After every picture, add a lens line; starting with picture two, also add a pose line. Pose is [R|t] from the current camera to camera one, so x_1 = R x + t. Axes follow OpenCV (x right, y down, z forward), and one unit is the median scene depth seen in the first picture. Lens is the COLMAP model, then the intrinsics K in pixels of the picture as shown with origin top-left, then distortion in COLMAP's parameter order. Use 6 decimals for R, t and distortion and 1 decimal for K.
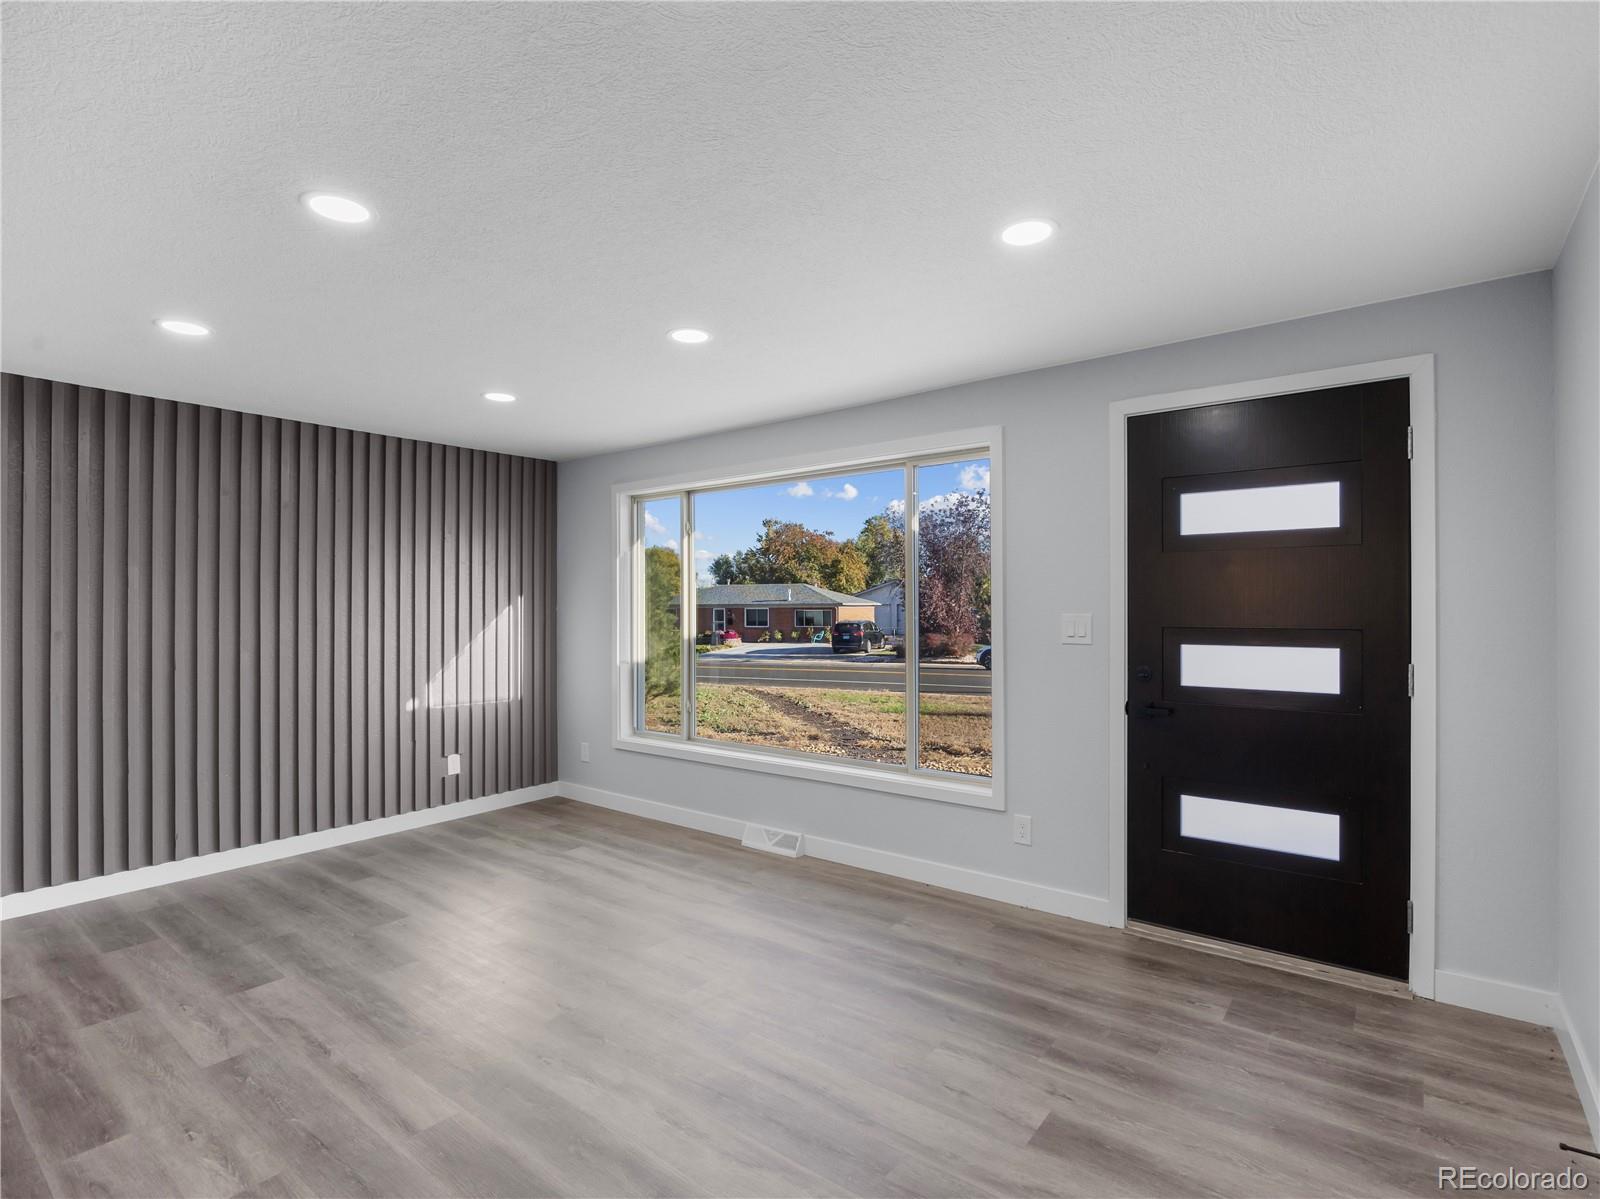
lens RADIAL K [[791.8, 0, 823.9], [0, 791.8, 610.2], [0, 0, 1]] dist [-0.018268, 0.000031]
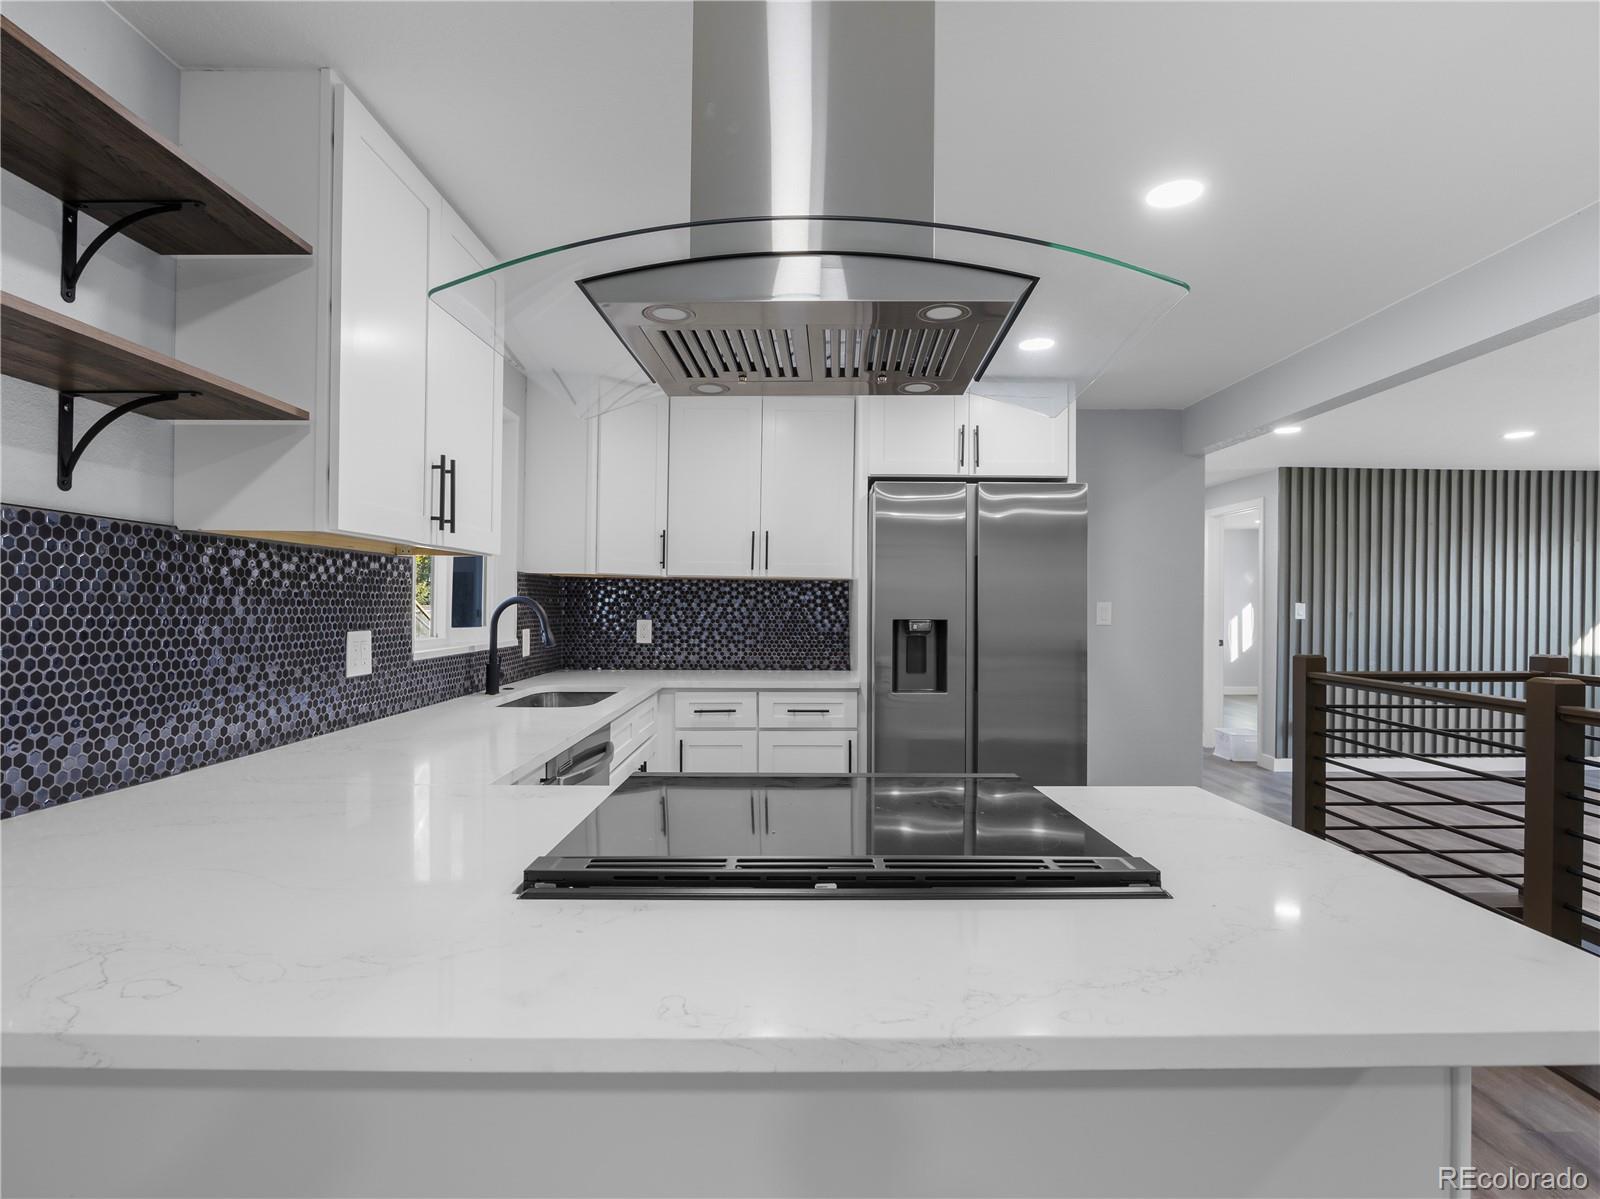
lens RADIAL K [[819.2, 0, 802.3], [0, 819.2, 607.3], [0, 0, 1]] dist [-0.003121, -0.000543]
pose [[0.611756, 0.009288, -0.790992, -0.267100], [-0.009166, 0.999947, 0.004653, 0.016251], [0.790993, 0.004403, 0.611809, -0.962239]]
